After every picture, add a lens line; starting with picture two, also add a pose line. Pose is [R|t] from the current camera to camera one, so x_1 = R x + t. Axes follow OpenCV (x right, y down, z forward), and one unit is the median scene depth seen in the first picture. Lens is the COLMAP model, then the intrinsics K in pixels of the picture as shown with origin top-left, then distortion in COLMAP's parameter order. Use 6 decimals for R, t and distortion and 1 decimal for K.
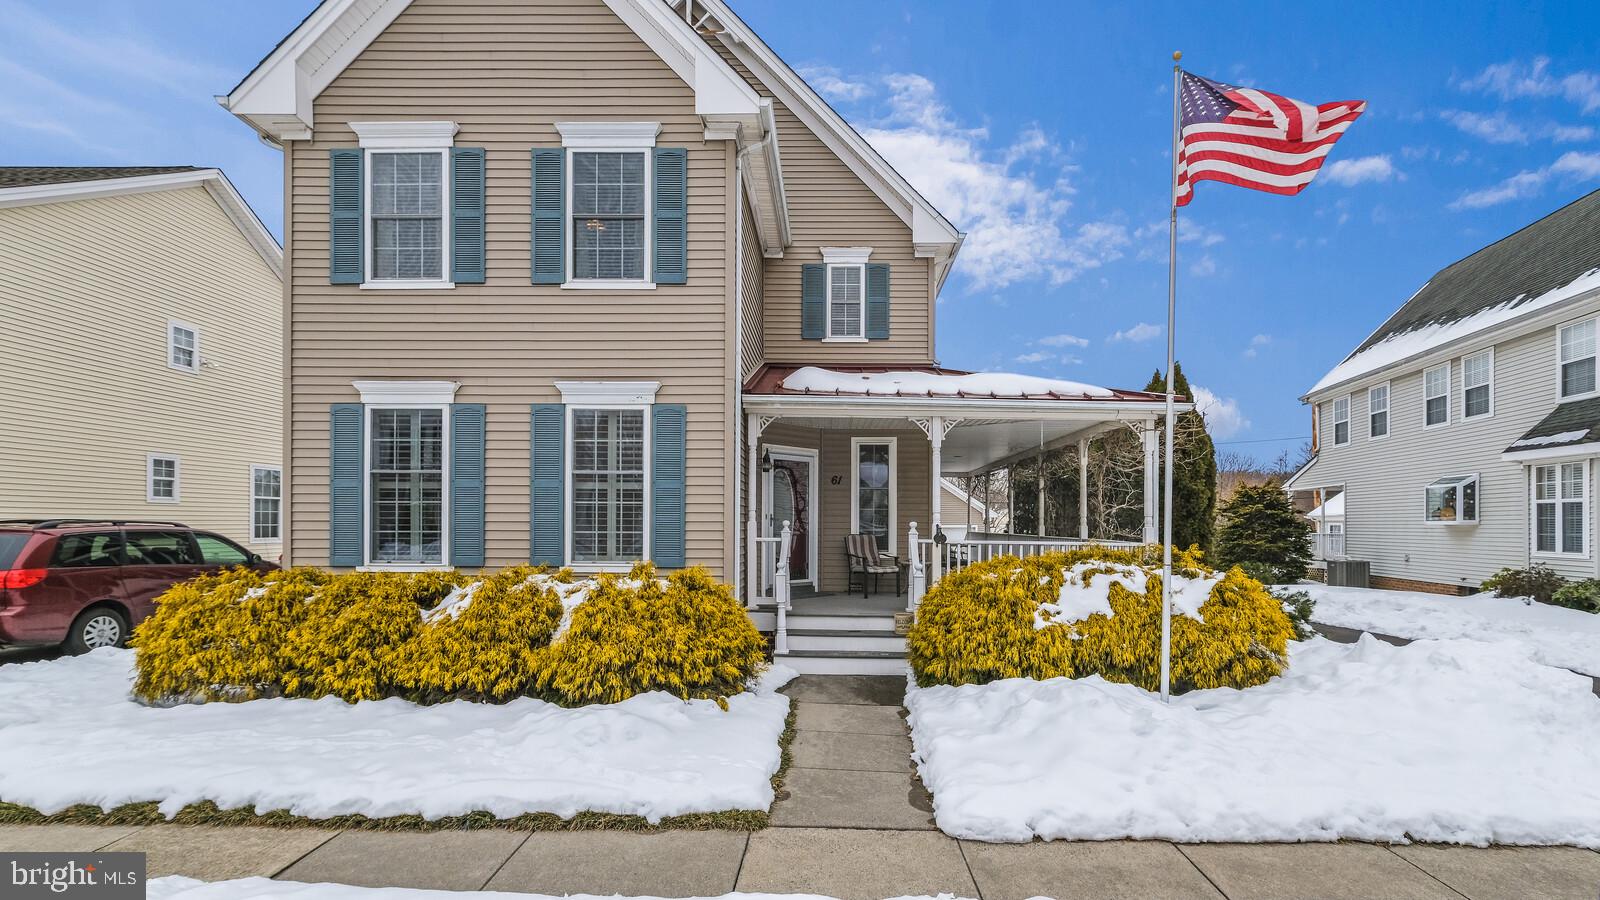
lens RADIAL K [[698.6, 0, 810.9], [0, 698.6, 464.5], [0, 0, 1]] dist [0.009415, -0.000102]
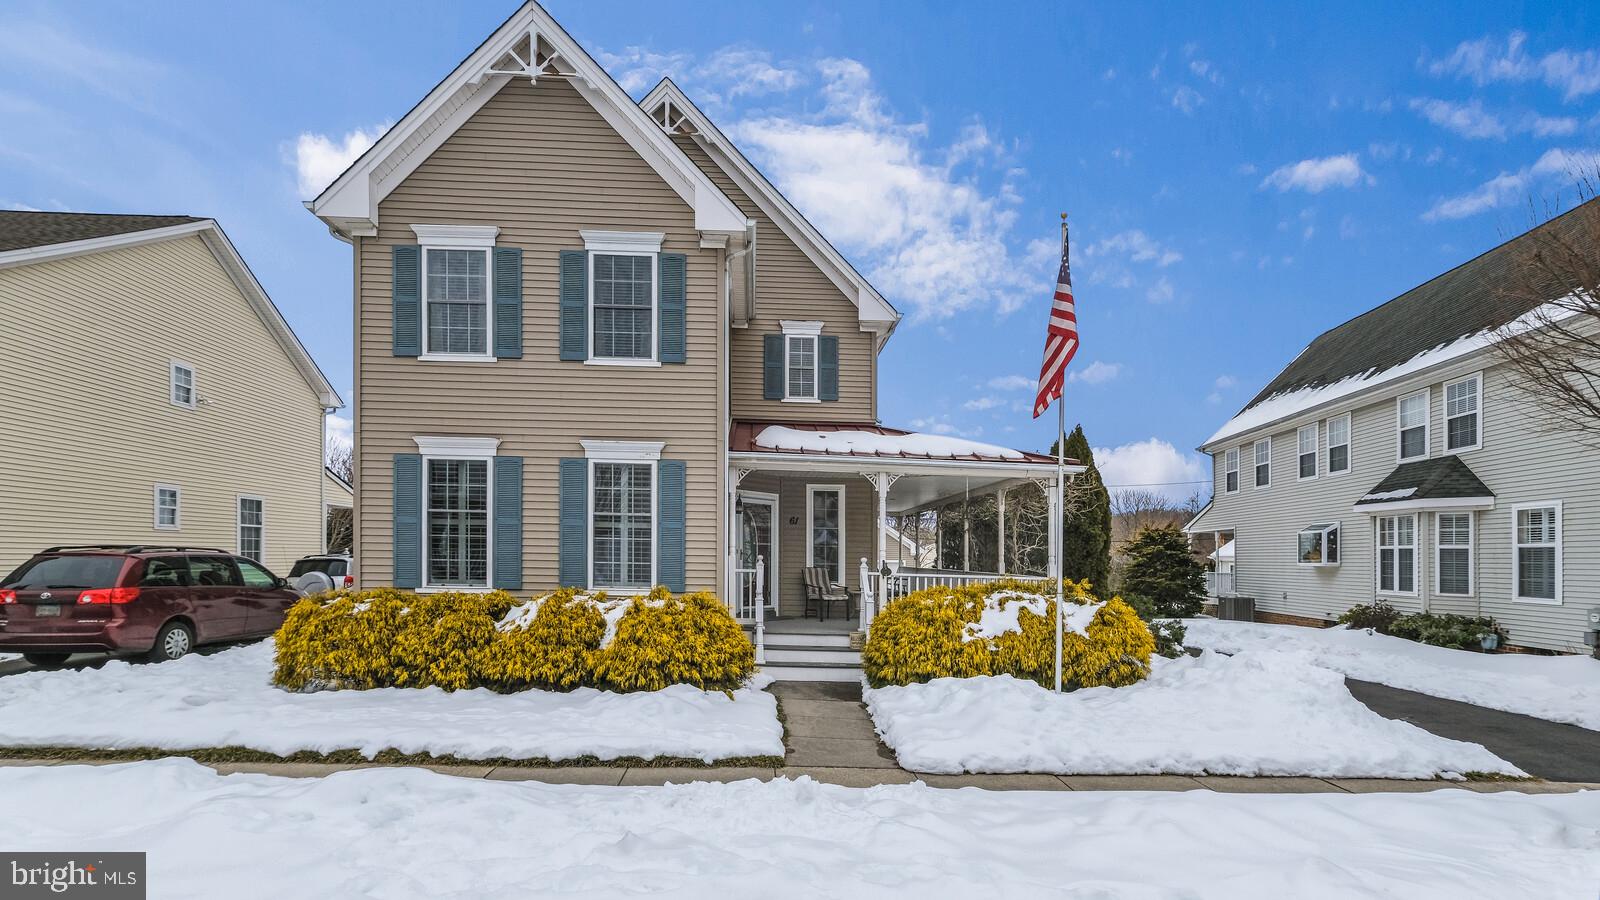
lens RADIAL K [[699.5, 0, 763.3], [0, 699.5, 453.9], [0, 0, 1]] dist [0.009932, -0.000289]
pose [[0.999073, 0.019802, 0.038223, -0.089887], [-0.017442, 0.997978, -0.061124, -0.024290], [-0.039356, 0.060401, 0.997398, -0.257060]]
